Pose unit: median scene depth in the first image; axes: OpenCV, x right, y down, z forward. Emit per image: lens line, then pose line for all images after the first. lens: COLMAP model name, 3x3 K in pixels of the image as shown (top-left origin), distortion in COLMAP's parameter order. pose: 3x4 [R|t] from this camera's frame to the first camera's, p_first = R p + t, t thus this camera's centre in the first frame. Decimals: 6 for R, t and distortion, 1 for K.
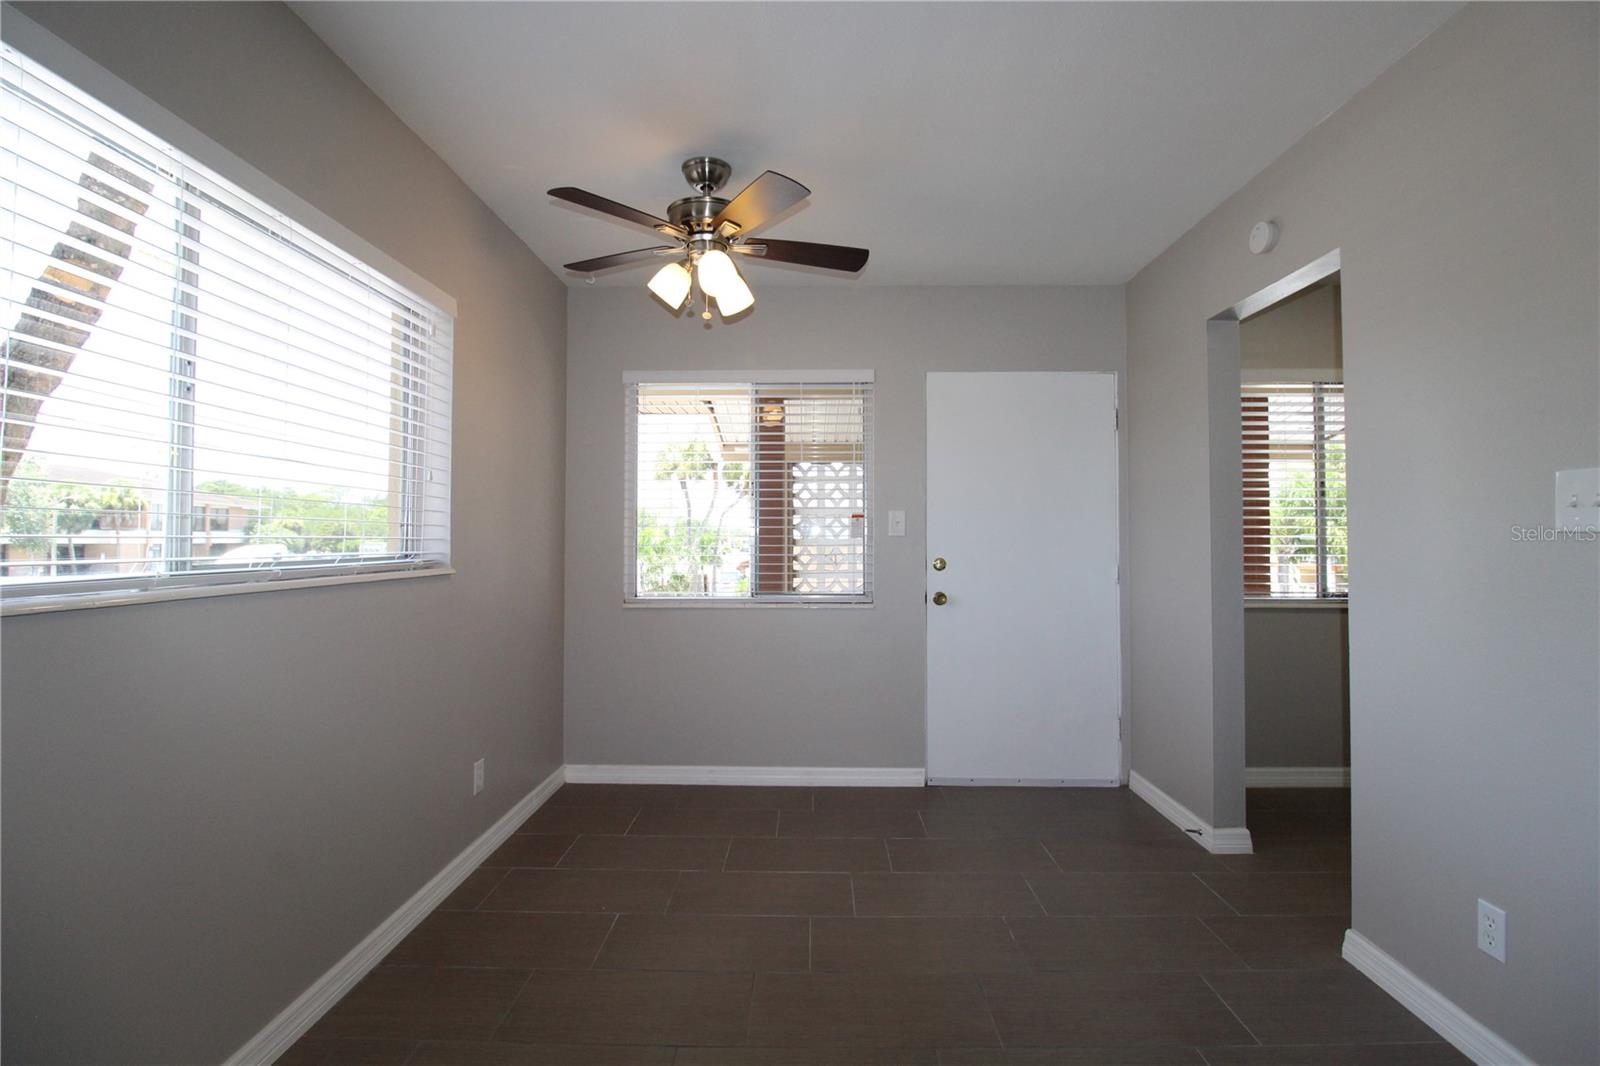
lens RADIAL K [[726.5, 0, 800.0], [0, 726.5, 533.0], [0, 0, 1]] dist [-0.001846, -0.000195]
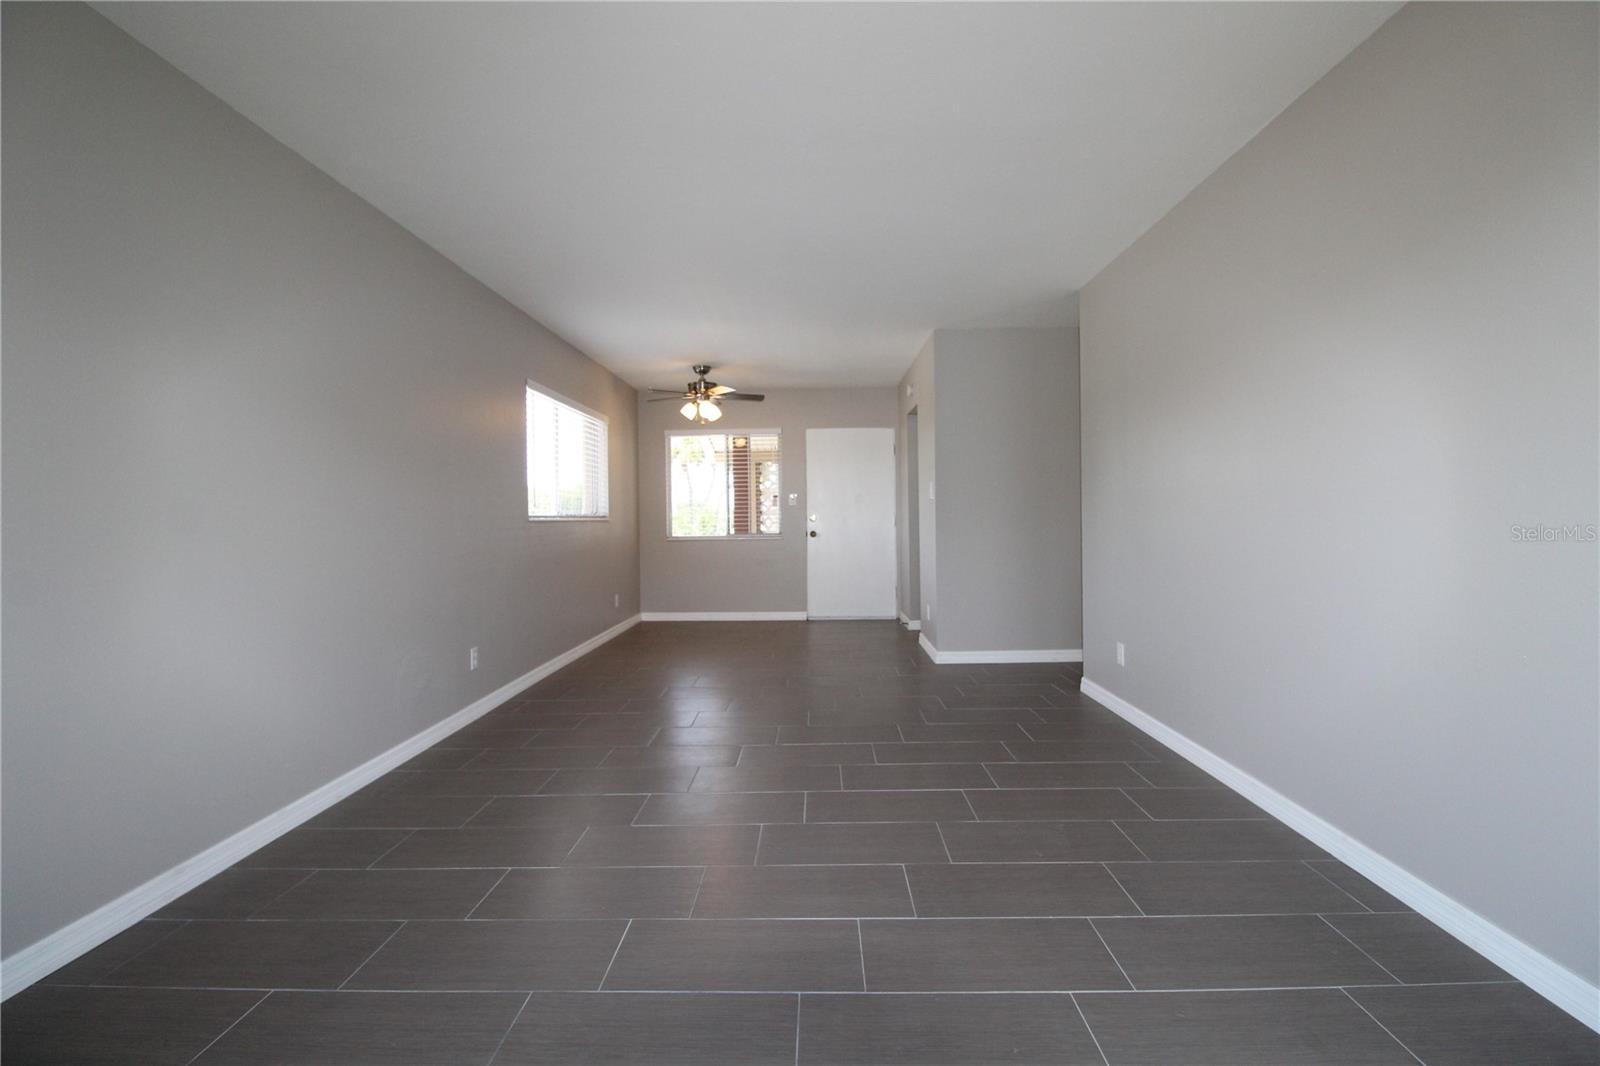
lens RADIAL K [[740.2, 0, 800.0], [0, 740.2, 533.0], [0, 0, 1]] dist [0.013202, 0.000071]
pose [[0.999878, -0.015129, -0.004012, 0.162704], [0.015233, 0.999511, 0.027326, 0.026824], [0.003597, -0.027384, 0.999619, -1.210919]]
